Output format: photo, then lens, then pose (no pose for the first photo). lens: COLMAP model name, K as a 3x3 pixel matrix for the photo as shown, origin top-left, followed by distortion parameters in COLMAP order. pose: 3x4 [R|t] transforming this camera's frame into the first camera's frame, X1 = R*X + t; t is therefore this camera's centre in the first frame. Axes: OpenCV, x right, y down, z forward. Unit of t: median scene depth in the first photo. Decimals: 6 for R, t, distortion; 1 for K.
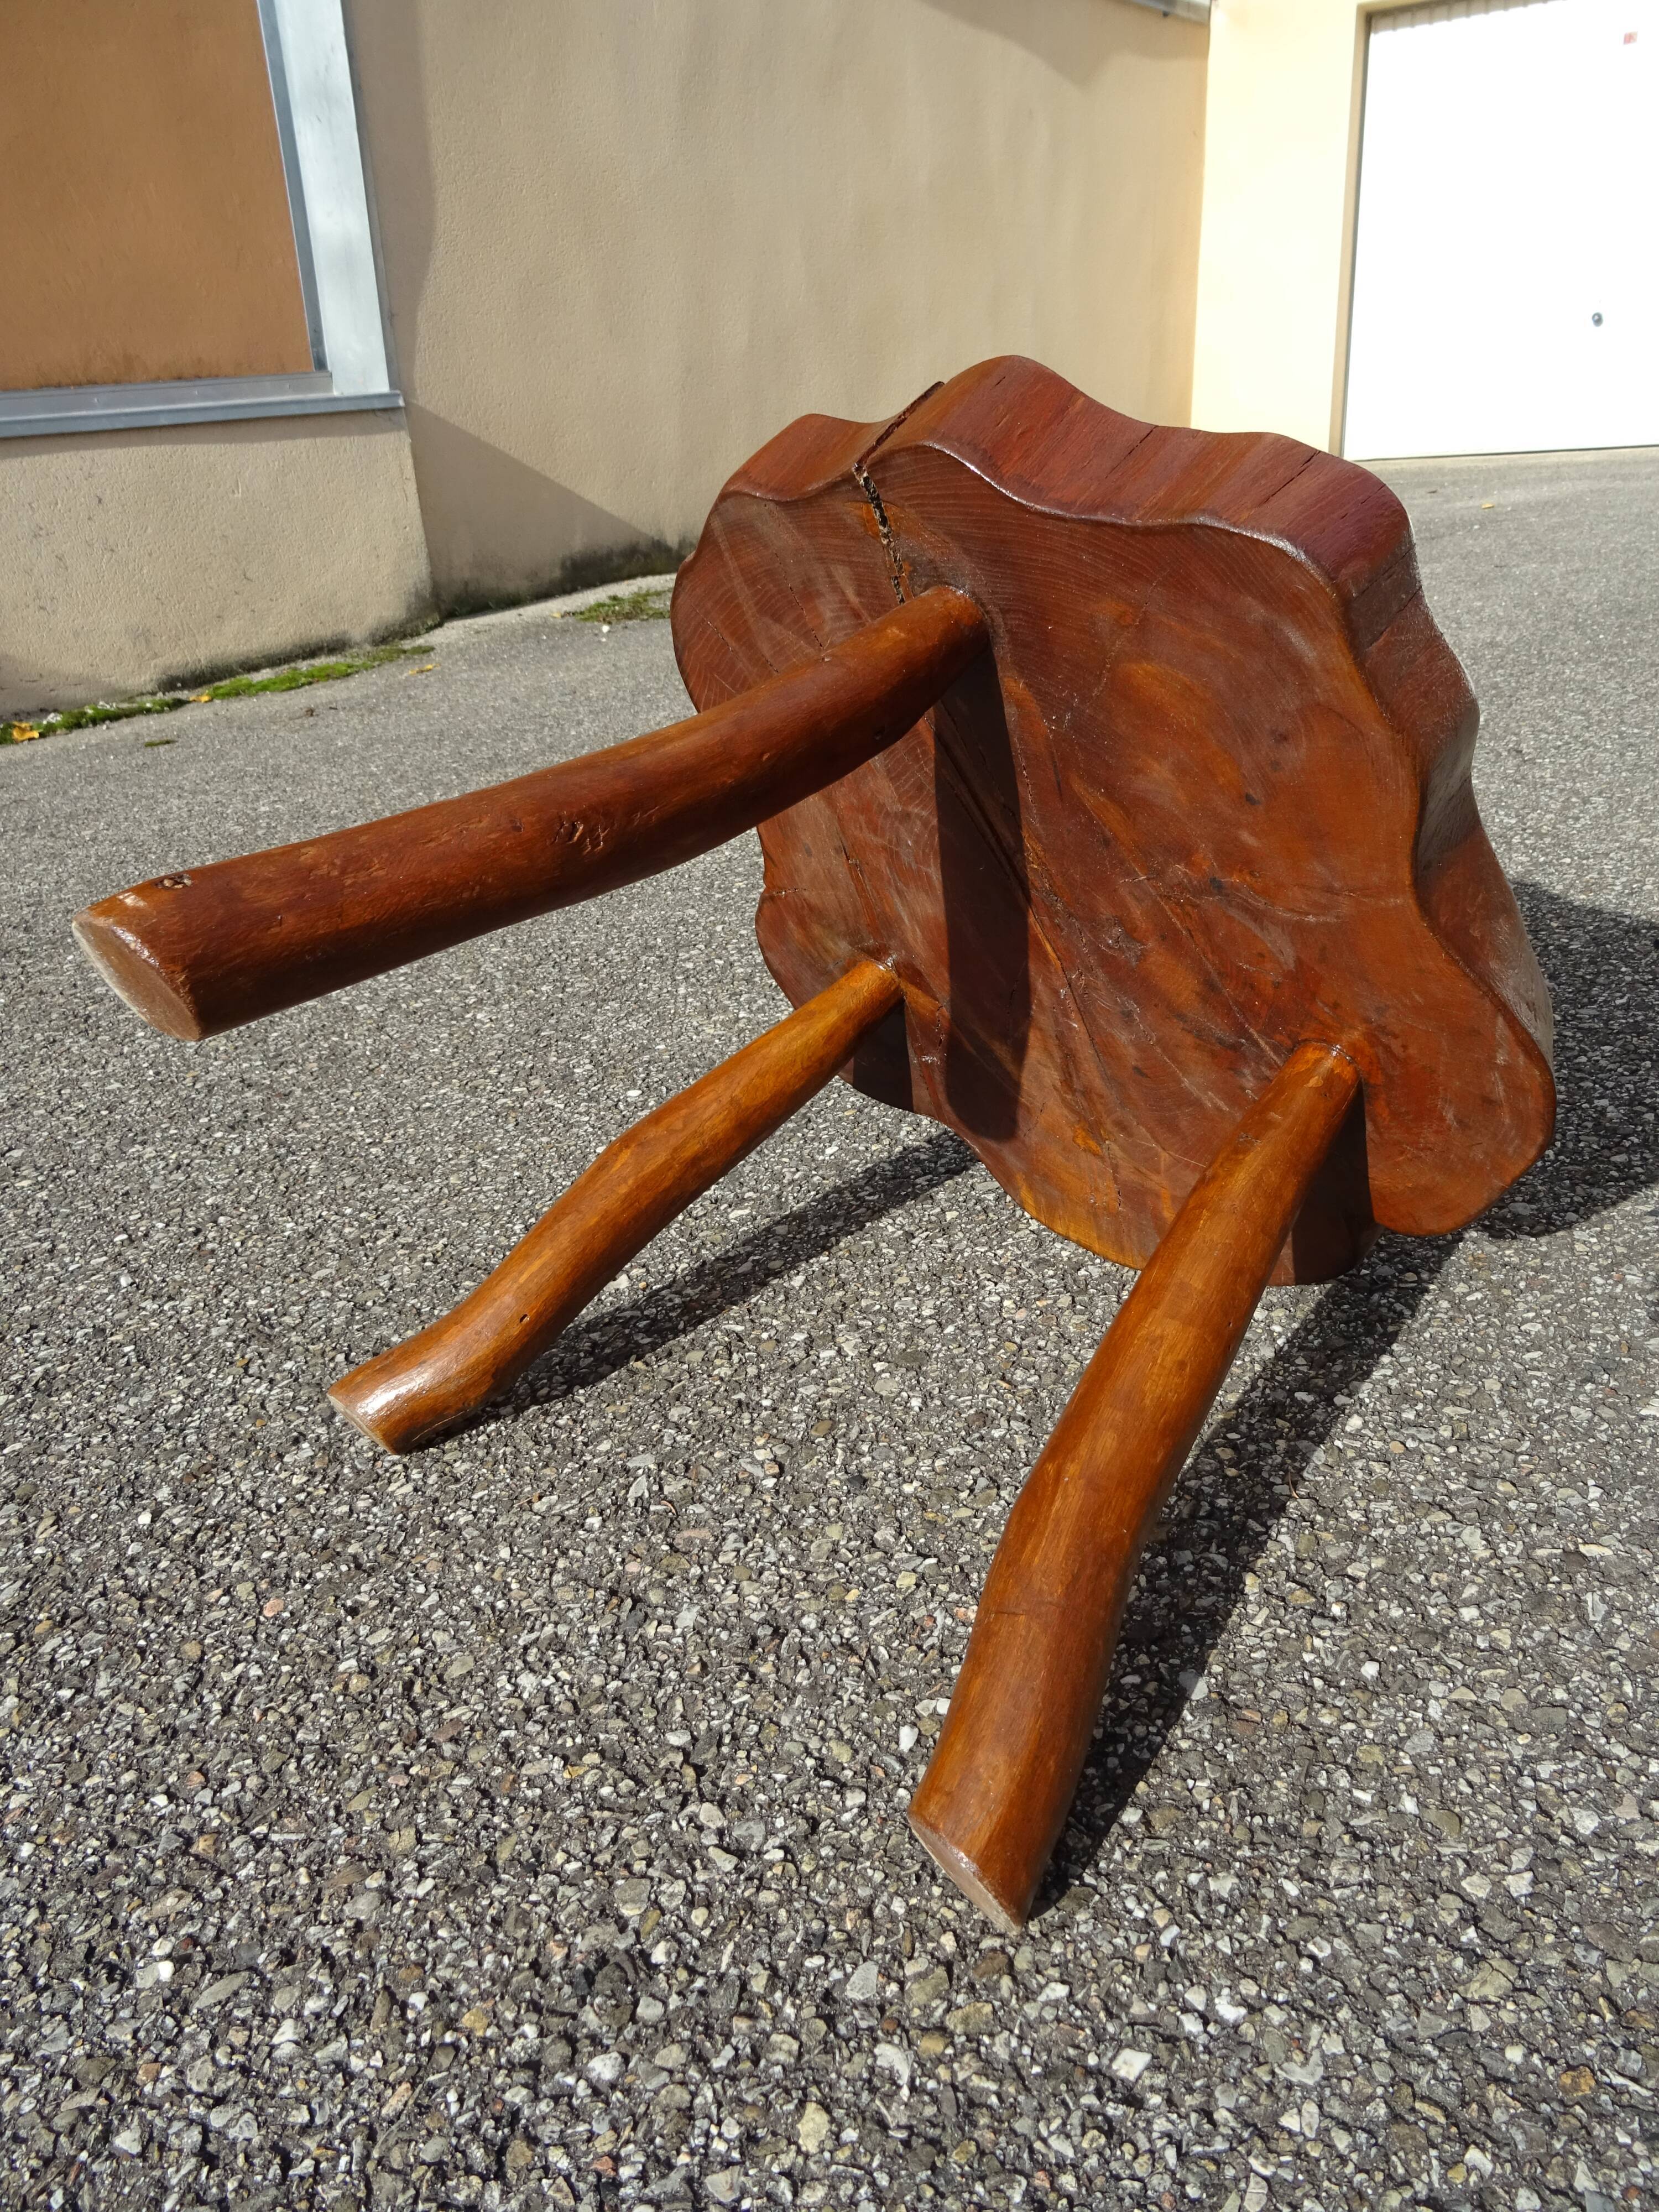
lens RADIAL K [[1578.0, 0, 832.2], [0, 1578.0, 1110.4], [0, 0, 1]] dist [0.003666, -0.010424]
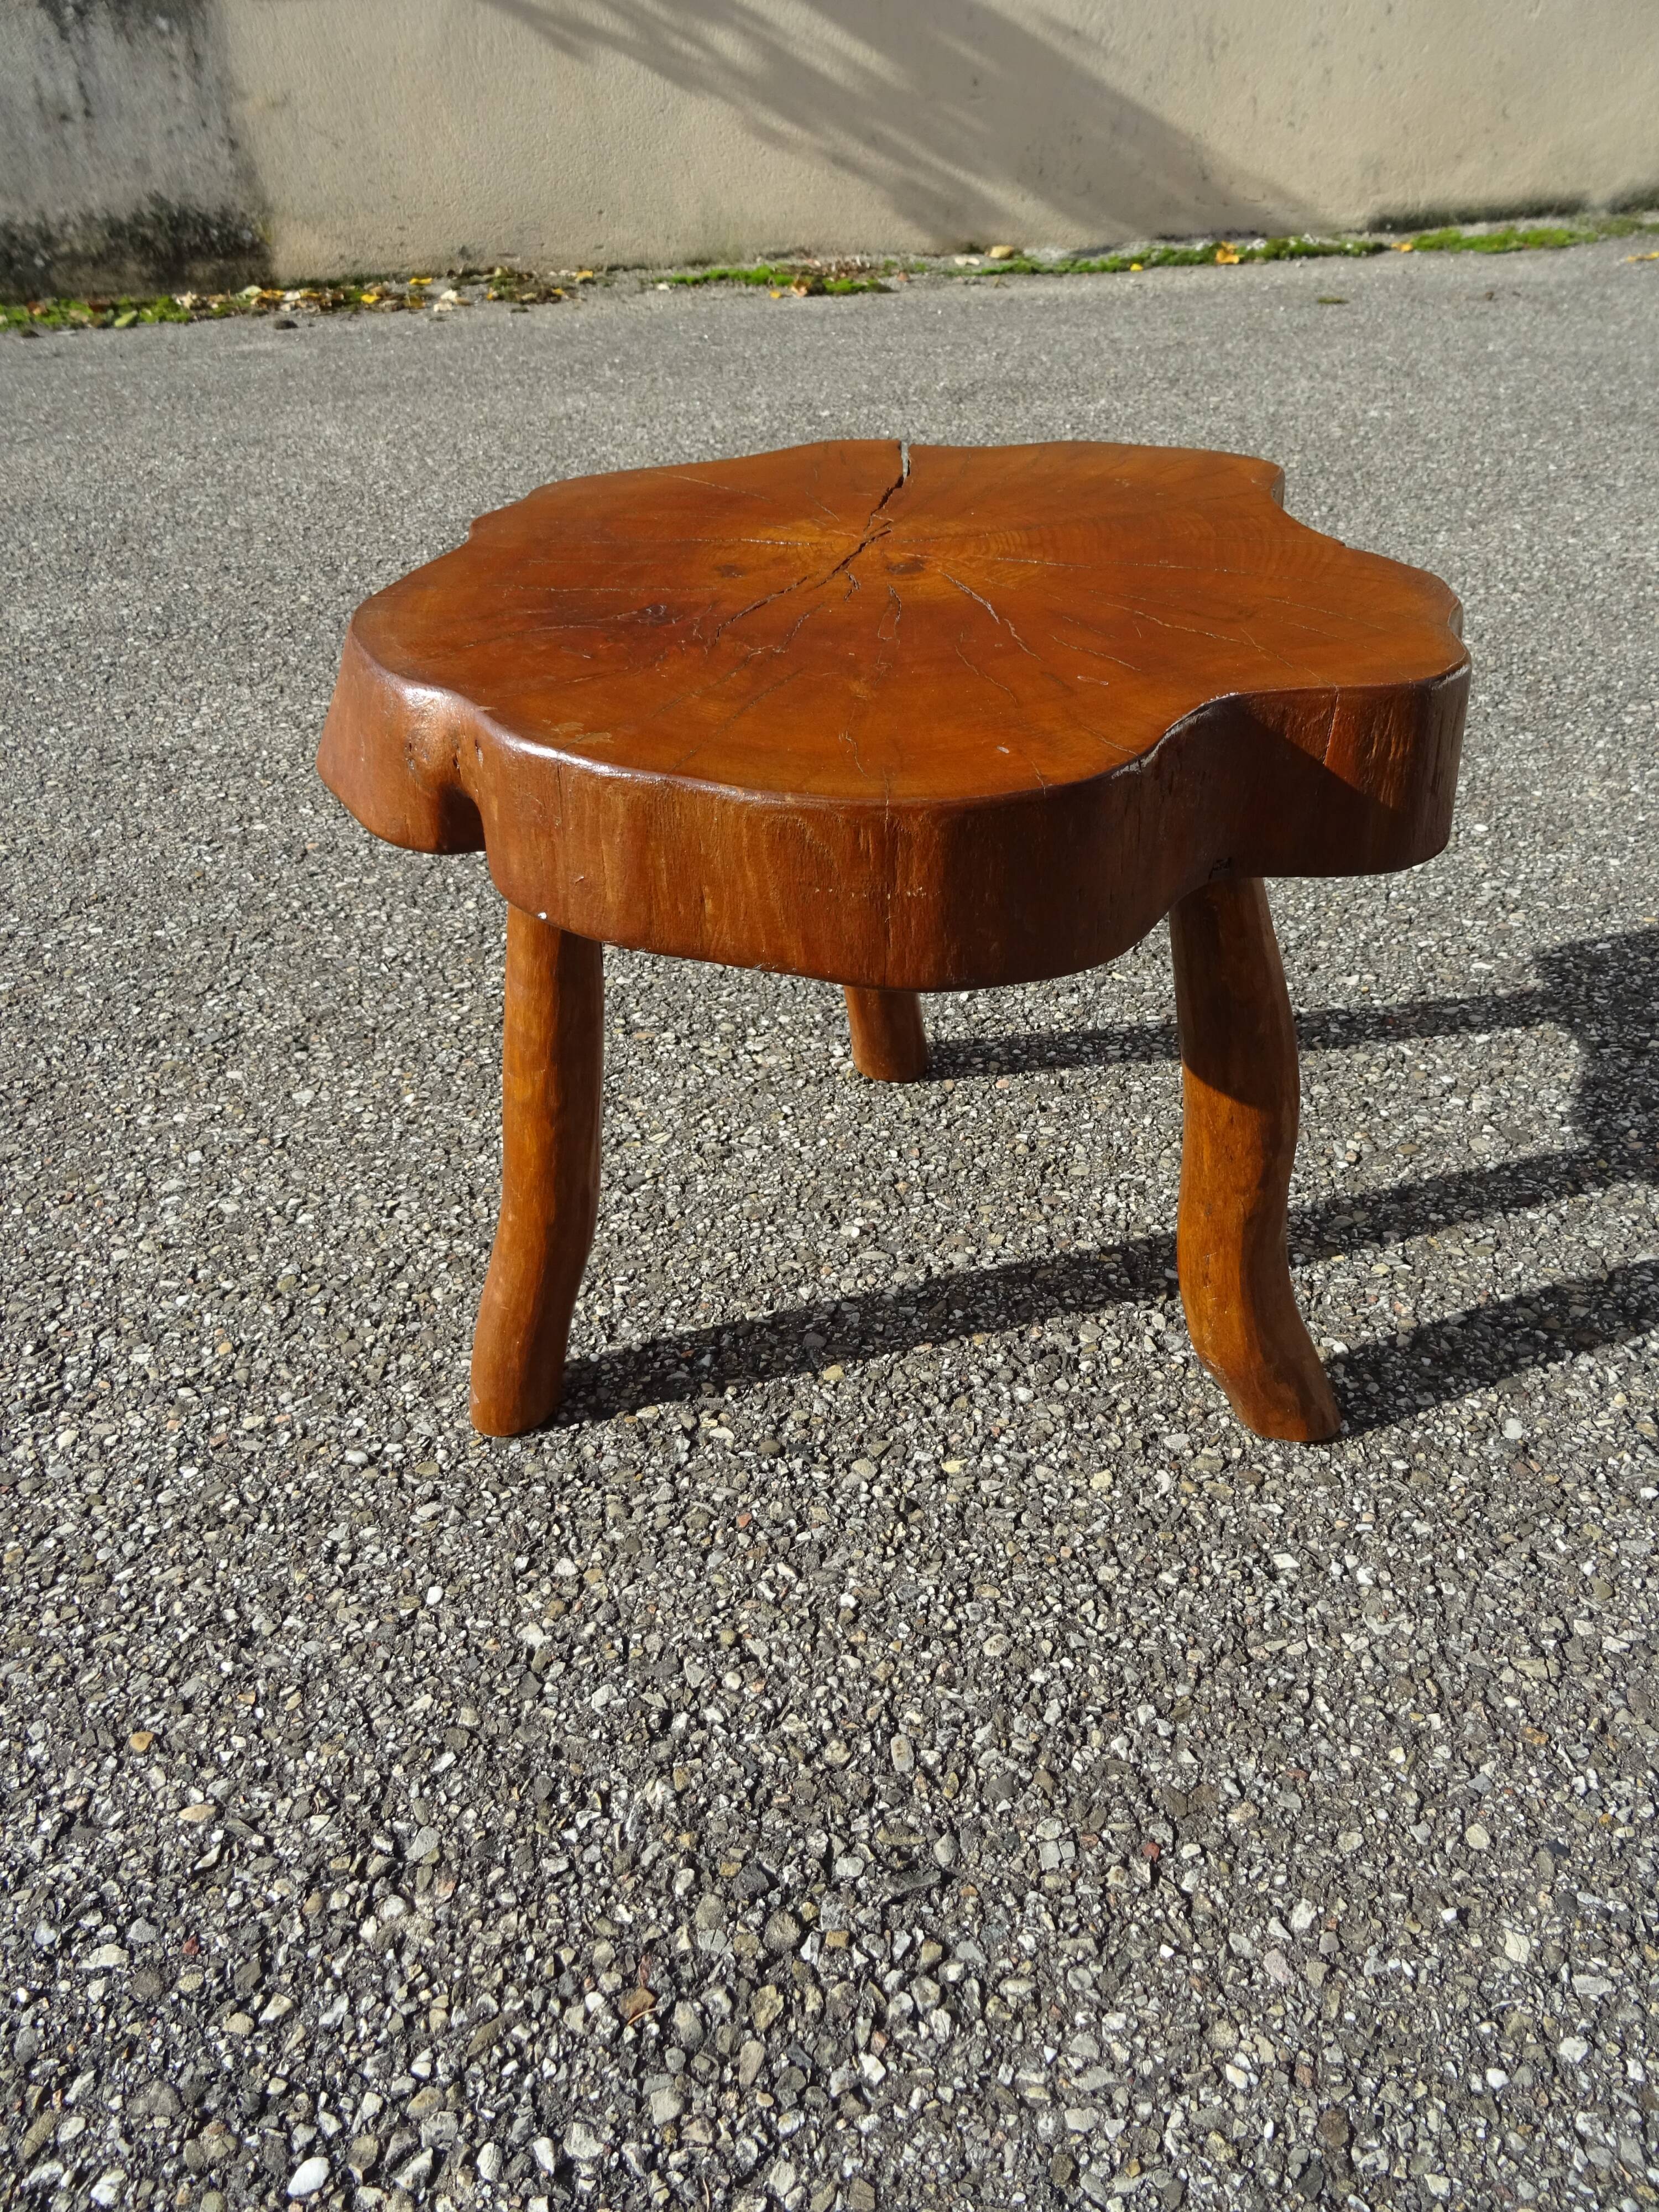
lens RADIAL K [[1578.0, 0, 829.4], [0, 1578.0, 1115.7], [0, 0, 1]] dist [0.003666, -0.010424]
pose [[0.753364, 0.446435, -0.482845, 0.271891], [-0.299359, 0.886580, 0.352648, -0.147762], [0.585515, -0.121128, 0.801561, -0.330775]]
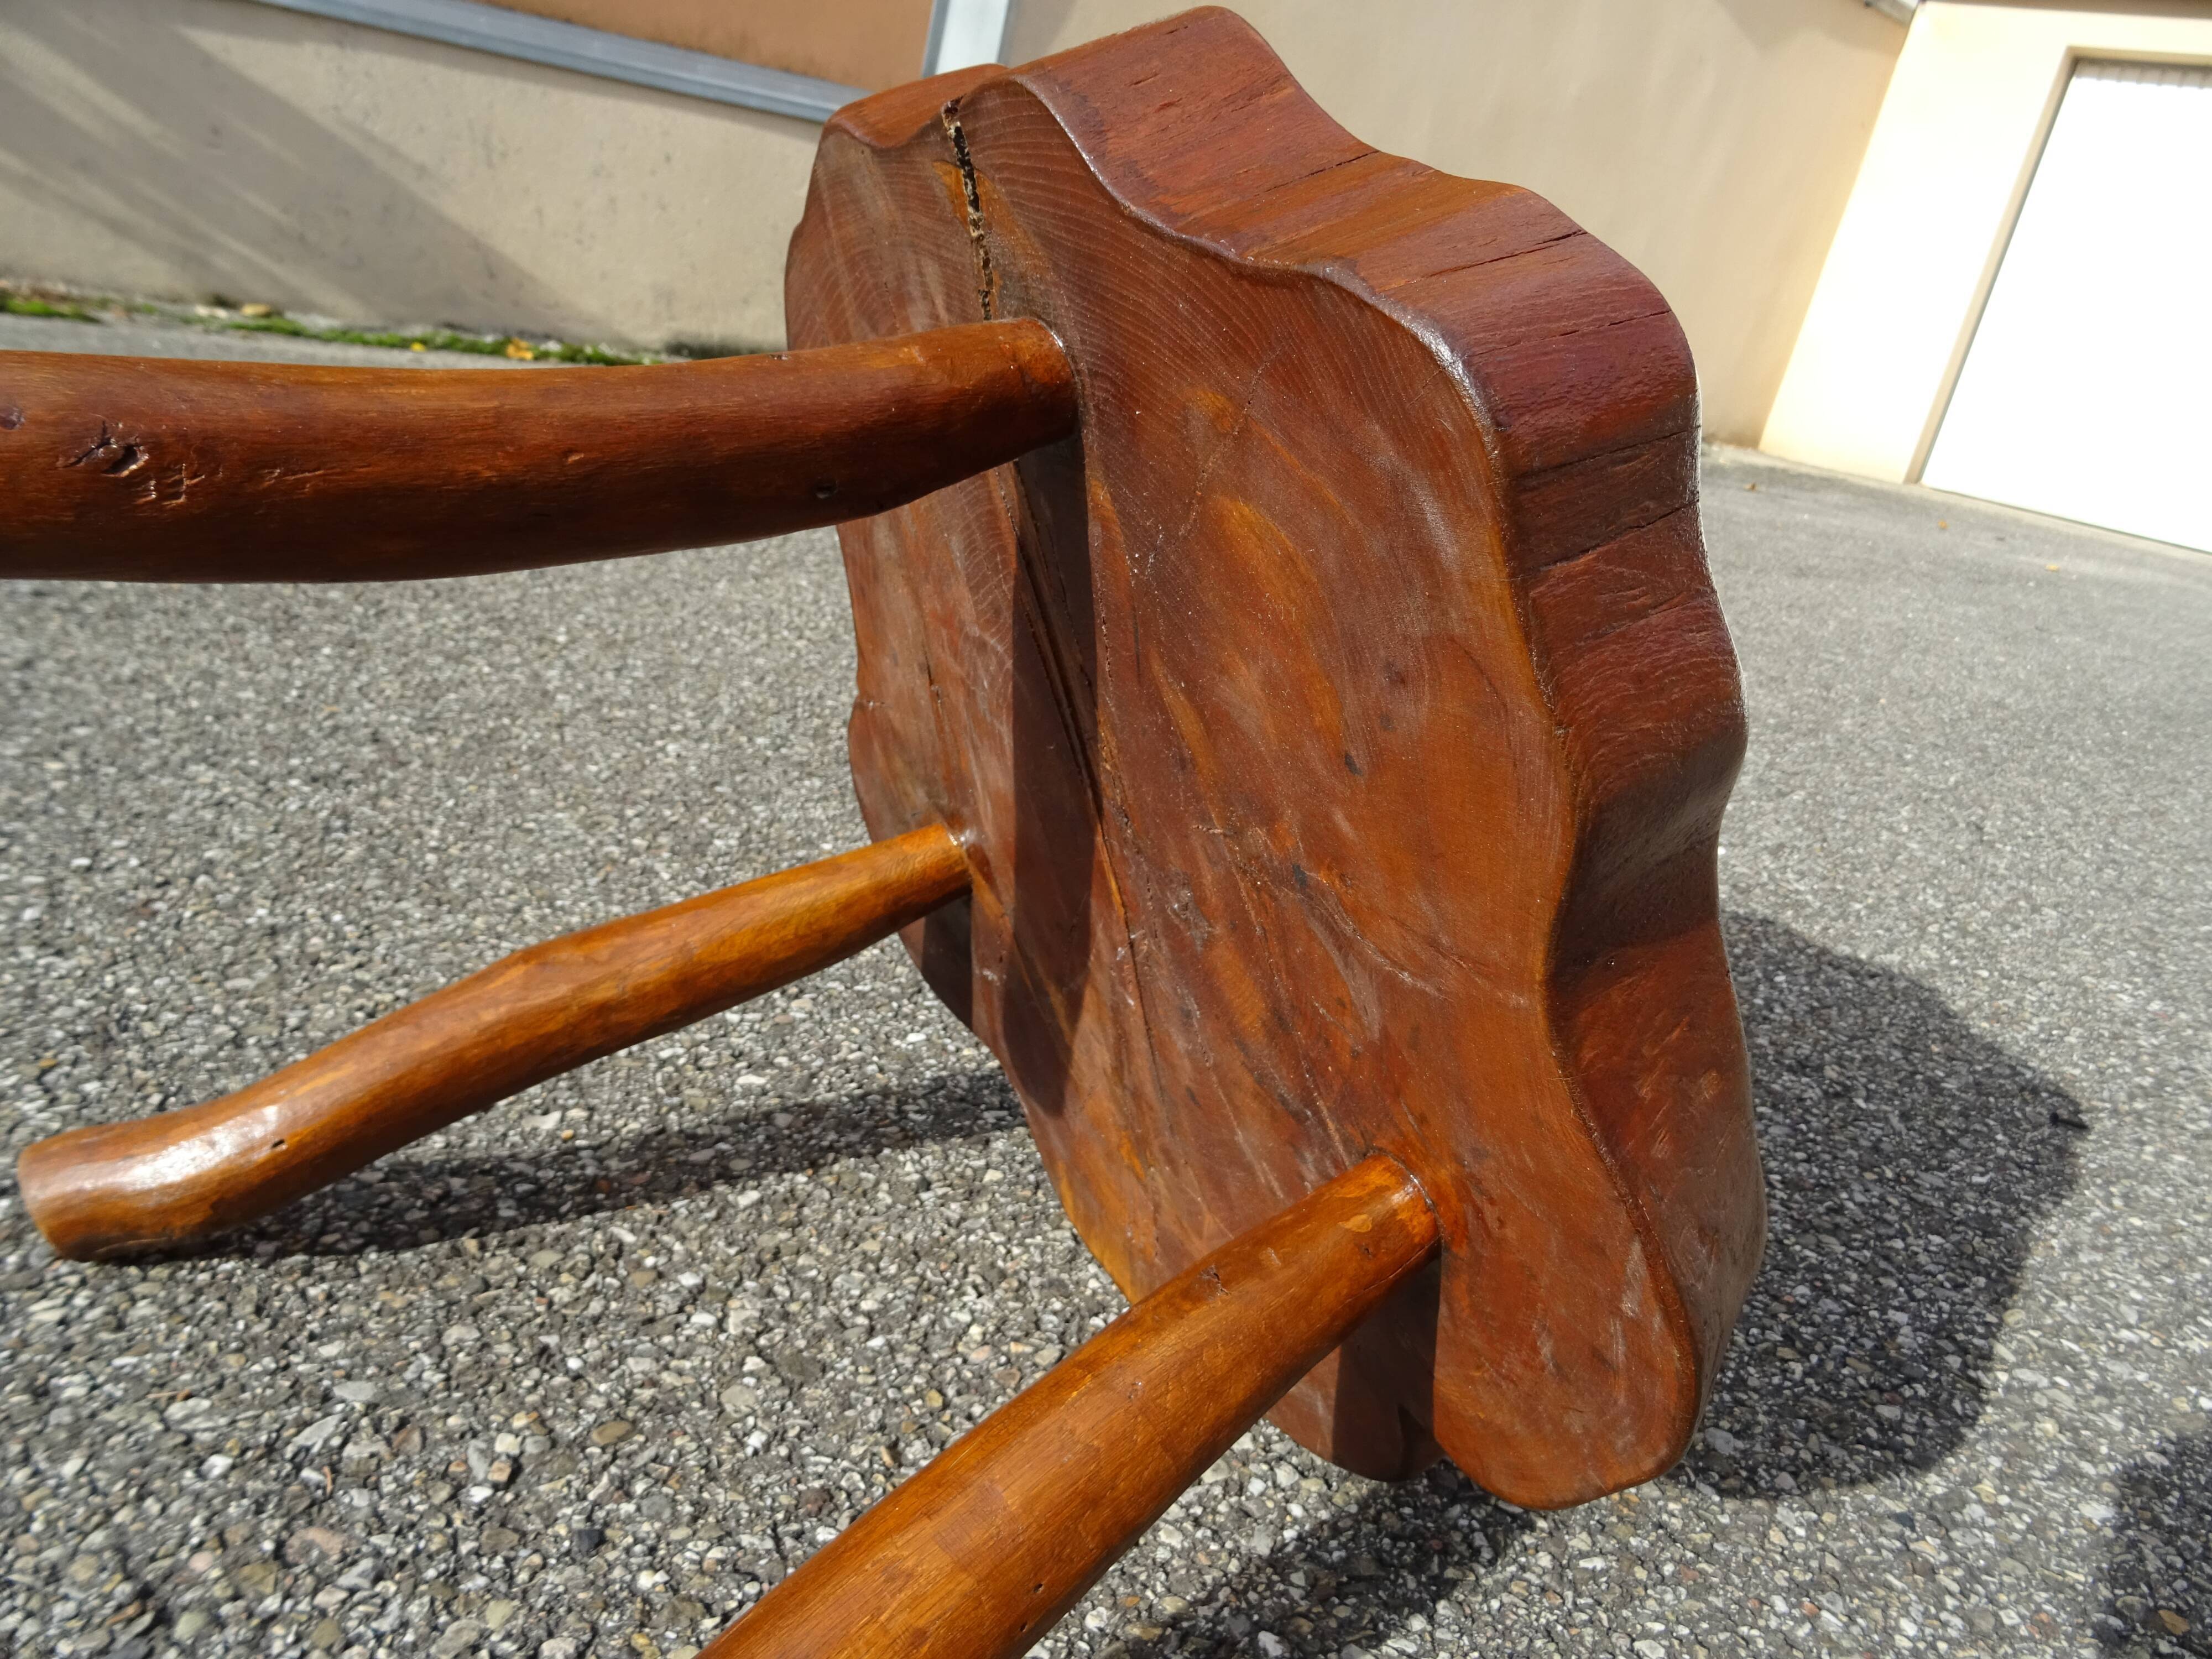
lens RADIAL K [[1578.0, 0, 1103.9], [0, 1578.0, 830.1], [0, 0, 1]] dist [0.003666, -0.010424]
pose [[0.945664, 0.309071, -0.100966, 0.208545], [-0.315224, 0.947609, -0.051678, -0.094304], [0.079704, 0.080696, 0.993547, 0.327939]]
